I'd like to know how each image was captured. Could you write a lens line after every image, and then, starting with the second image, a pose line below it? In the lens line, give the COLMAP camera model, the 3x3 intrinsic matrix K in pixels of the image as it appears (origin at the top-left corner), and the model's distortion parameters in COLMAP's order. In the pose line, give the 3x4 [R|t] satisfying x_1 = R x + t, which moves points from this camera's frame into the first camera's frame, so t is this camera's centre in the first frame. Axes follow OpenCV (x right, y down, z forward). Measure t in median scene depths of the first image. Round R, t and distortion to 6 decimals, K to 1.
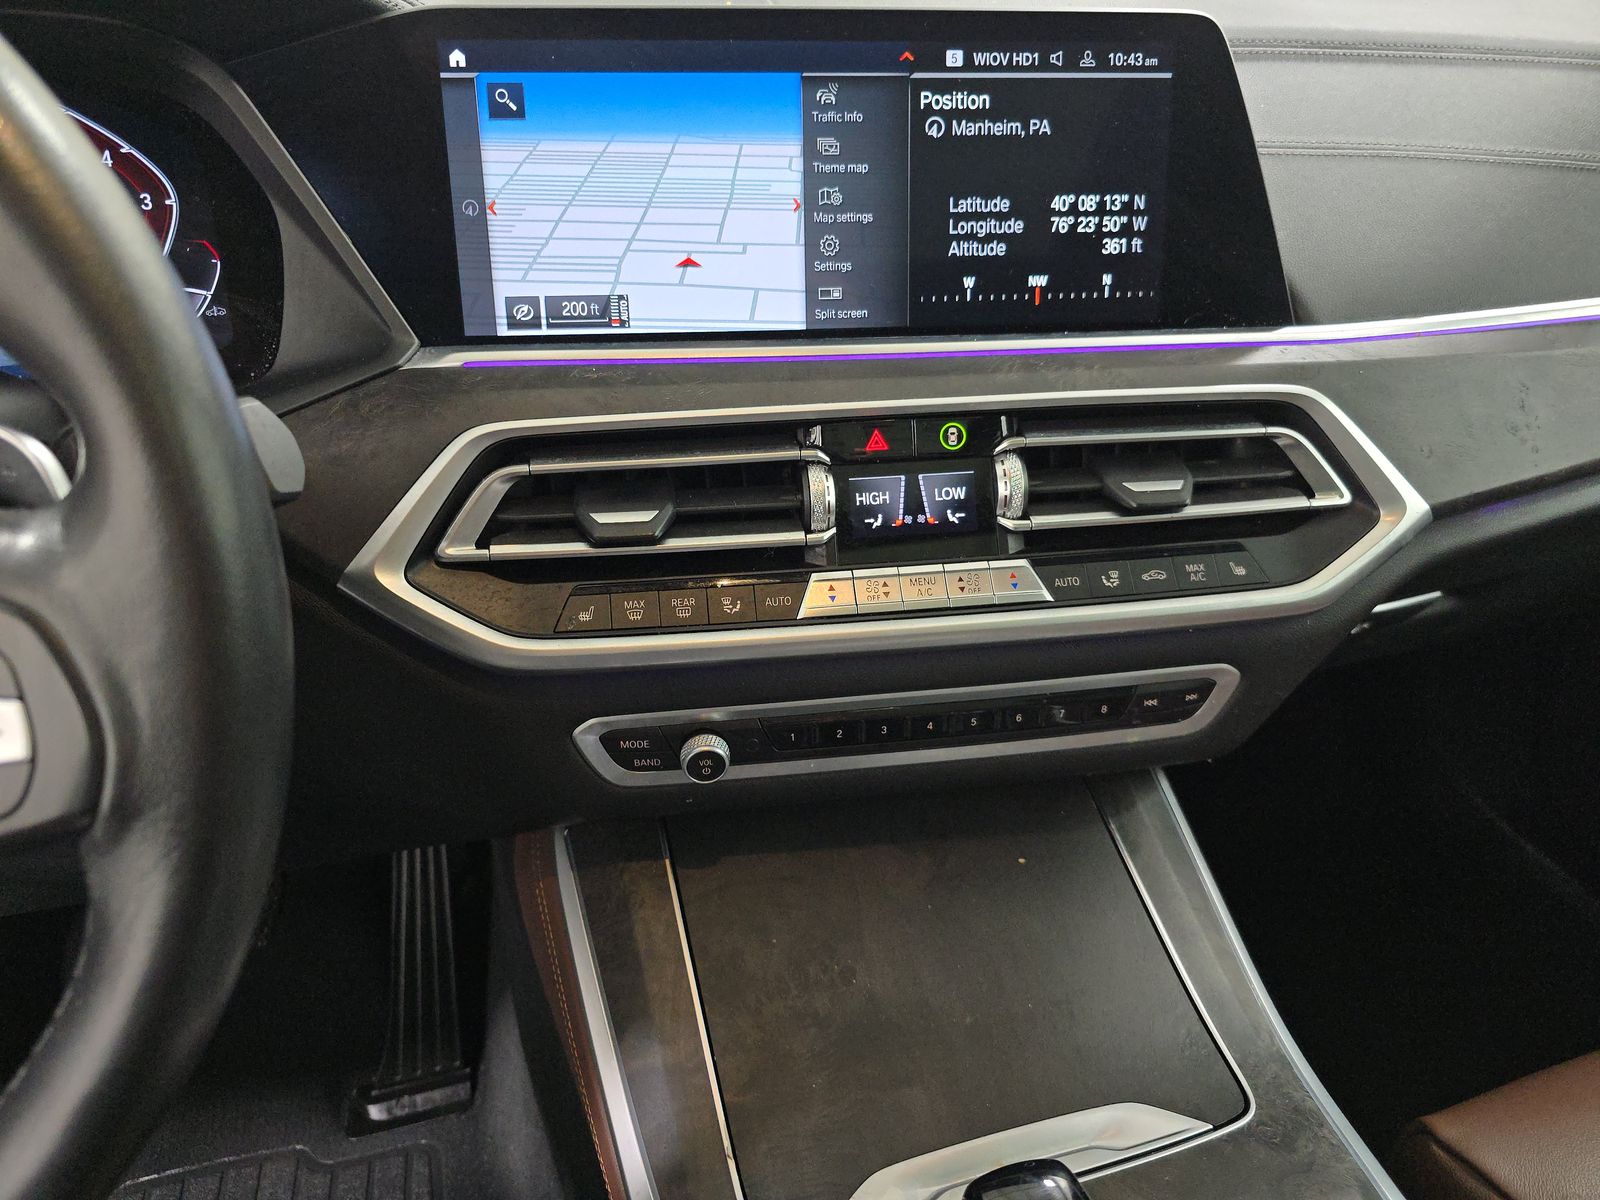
lens RADIAL K [[1080.7, 0, 801.6], [0, 1080.7, 605.8], [0, 0, 1]] dist [0.014607, -0.026384]
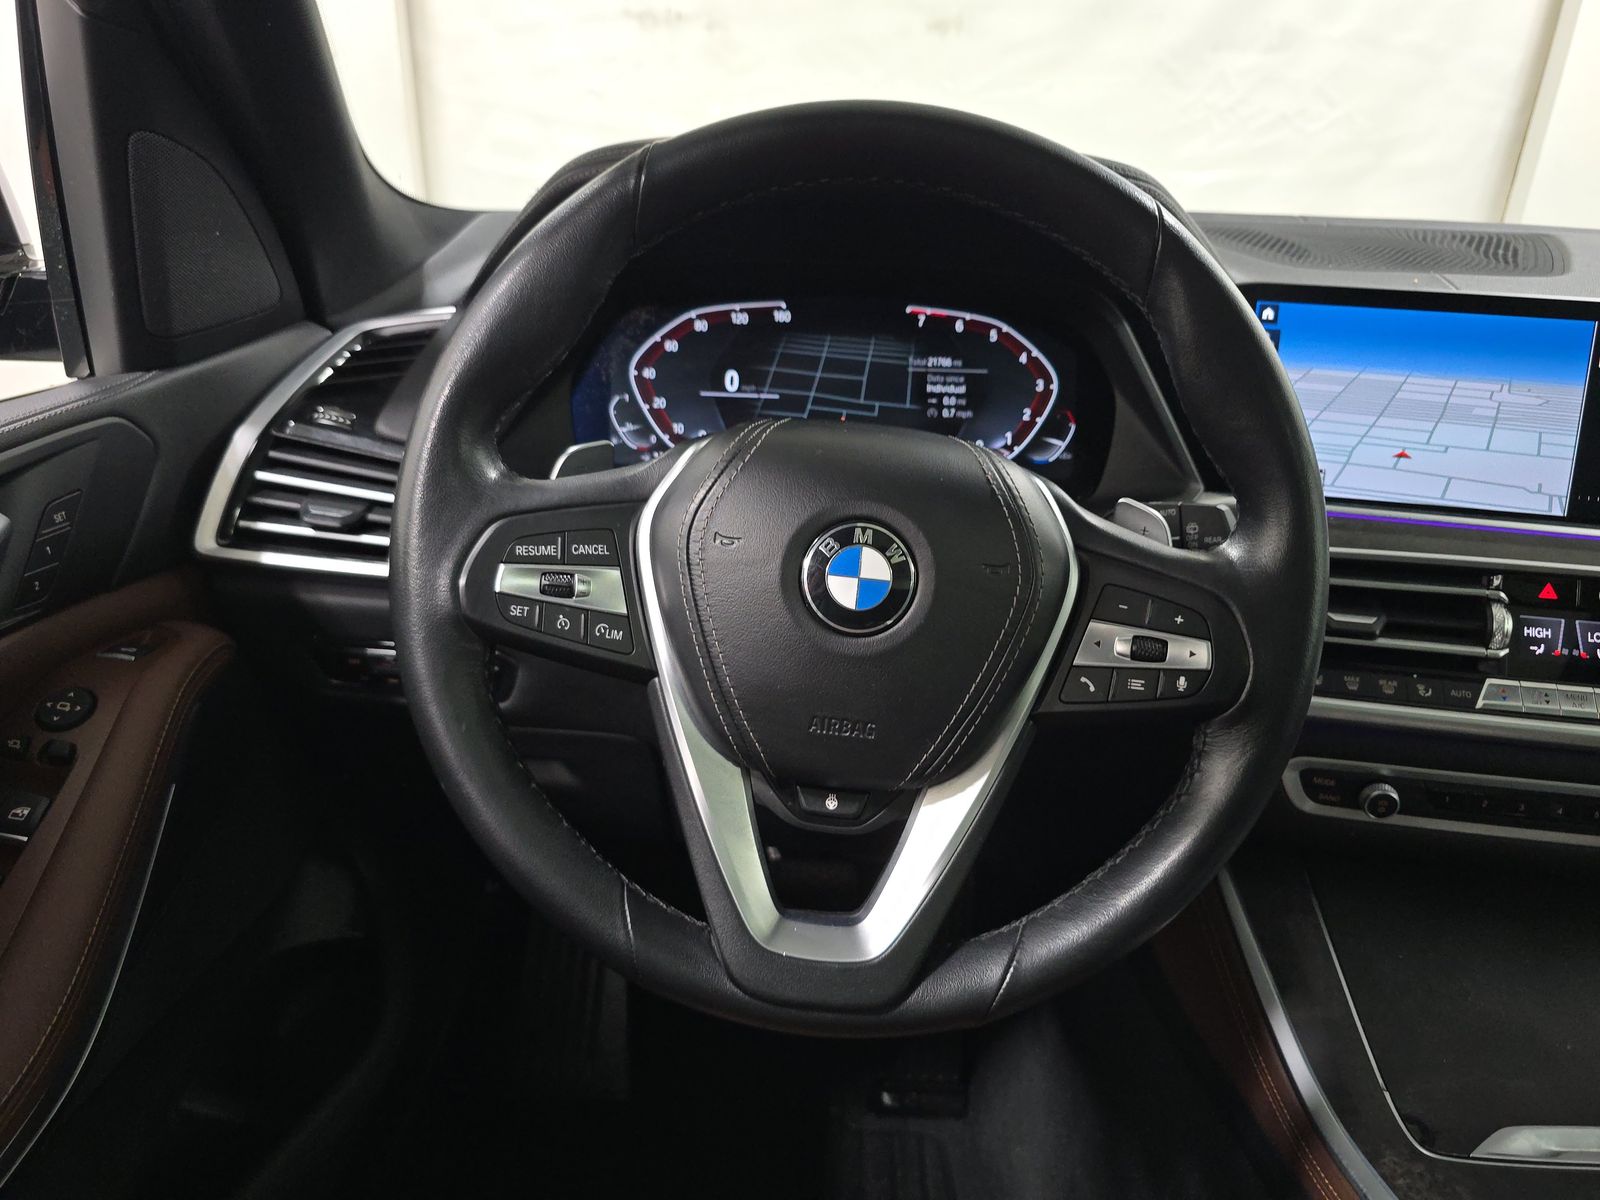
lens RADIAL K [[1080.7, 0, 801.6], [0, 1080.7, 605.8], [0, 0, 1]] dist [0.014607, -0.026384]
pose [[0.952709, 0.137279, -0.271107, -0.456379], [-0.179561, 0.974051, -0.137778, 0.224154], [0.245158, 0.179943, 0.952637, -0.540740]]
